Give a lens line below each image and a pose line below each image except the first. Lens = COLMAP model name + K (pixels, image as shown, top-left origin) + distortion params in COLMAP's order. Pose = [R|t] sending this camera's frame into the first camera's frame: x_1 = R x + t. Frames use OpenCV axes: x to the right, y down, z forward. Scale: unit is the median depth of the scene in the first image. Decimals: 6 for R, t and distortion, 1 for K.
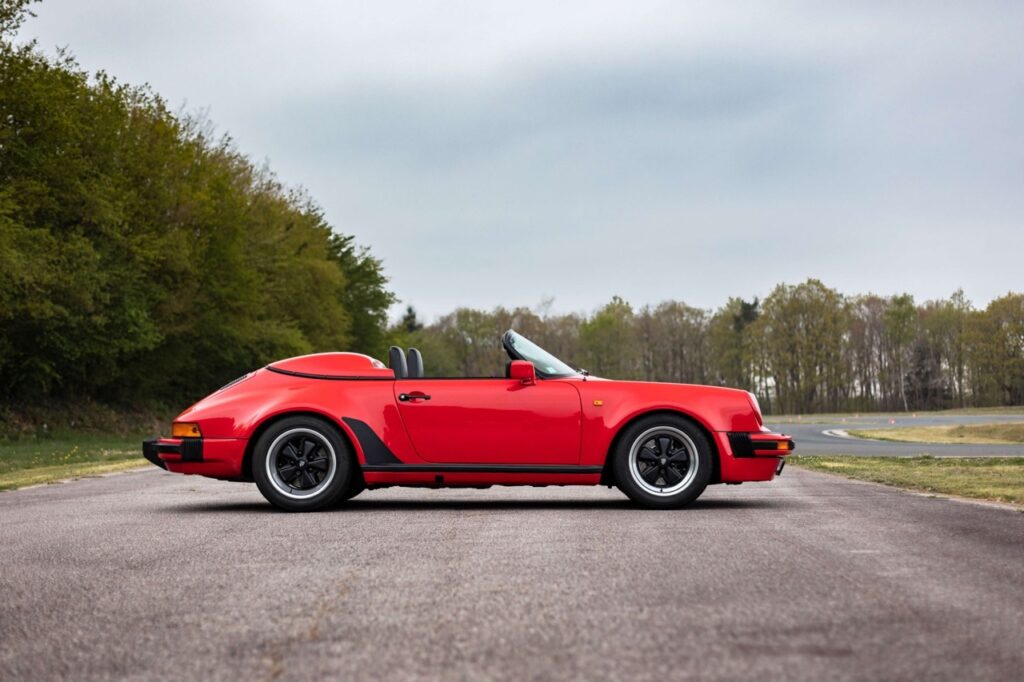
lens RADIAL K [[1644.0, 0, 577.4], [0, 1644.0, 342.0], [0, 0, 1]] dist [-0.002388, -0.070869]
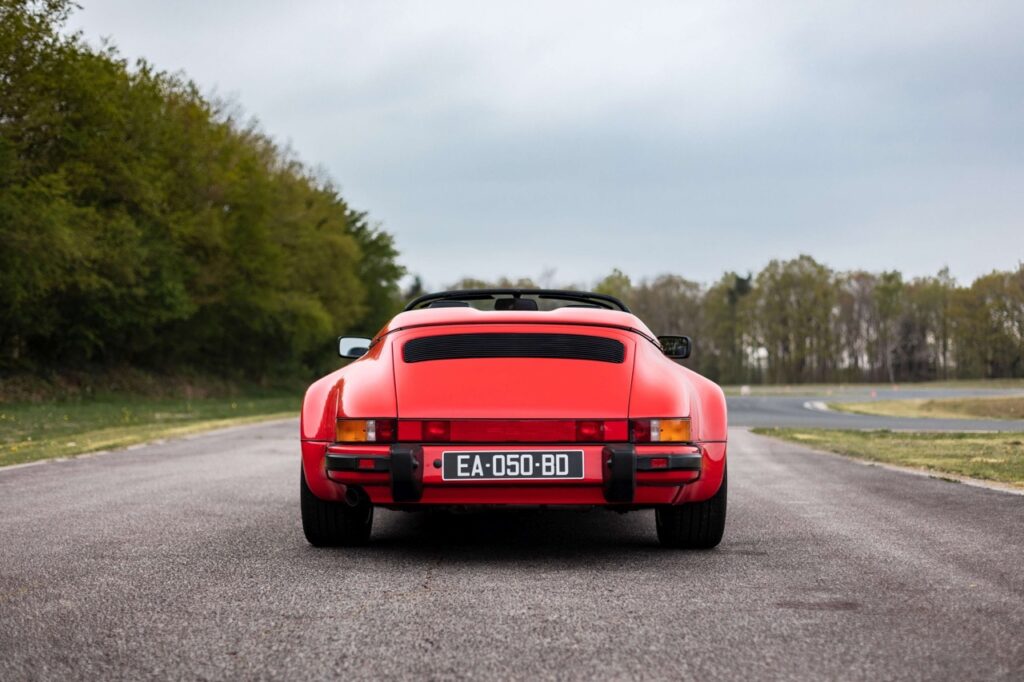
lens RADIAL K [[1635.5, 0, 578.2], [0, 1635.5, 360.3], [0, 0, 1]] dist [-0.000912, -0.027486]
pose [[0.999901, 0.013848, 0.002579, -0.003775], [-0.013925, 0.999368, 0.032704, -0.006739], [-0.002125, -0.032736, 0.999462, -0.070495]]
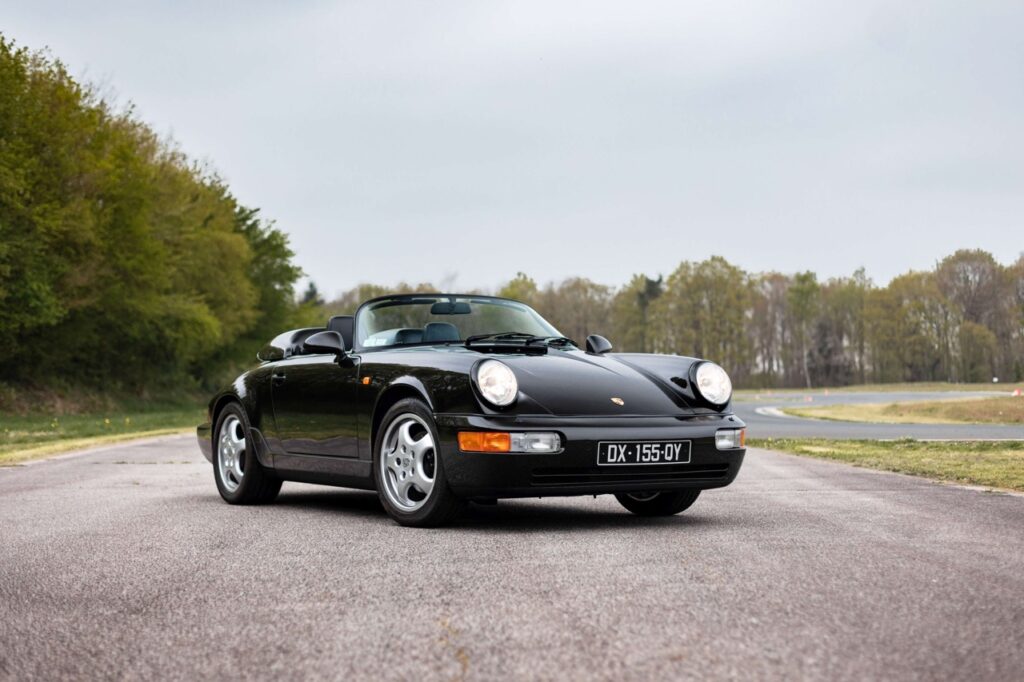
lens RADIAL K [[1621.7, 0, 557.6], [0, 1621.7, 344.6], [0, 0, 1]] dist [0.005660, -0.108597]
pose [[0.998391, 0.001634, 0.056683, -0.018715], [-0.002548, 0.999868, 0.016050, 0.000353], [-0.056649, -0.016168, 0.998263, 0.038601]]
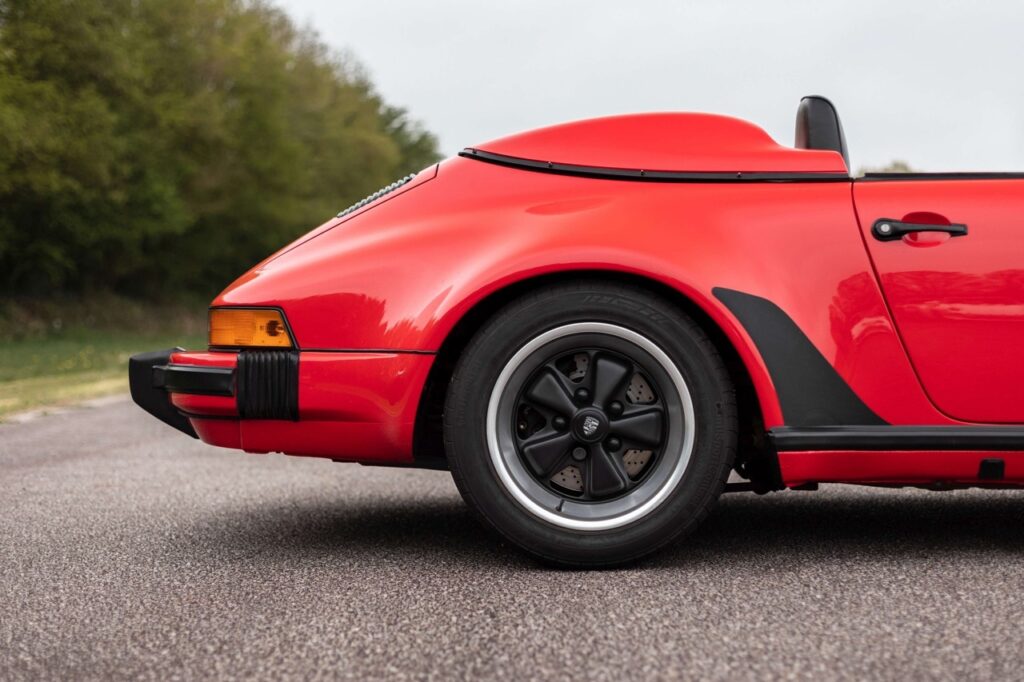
lens RADIAL K [[1621.7, 0, 557.6], [0, 1621.7, 344.6], [0, 0, 1]] dist [0.005660, -0.108597]
pose [[0.999595, -0.002440, -0.028362, -0.040146], [0.004263, 0.997914, 0.064422, 0.008665], [0.028145, -0.064517, 0.997520, 0.162233]]
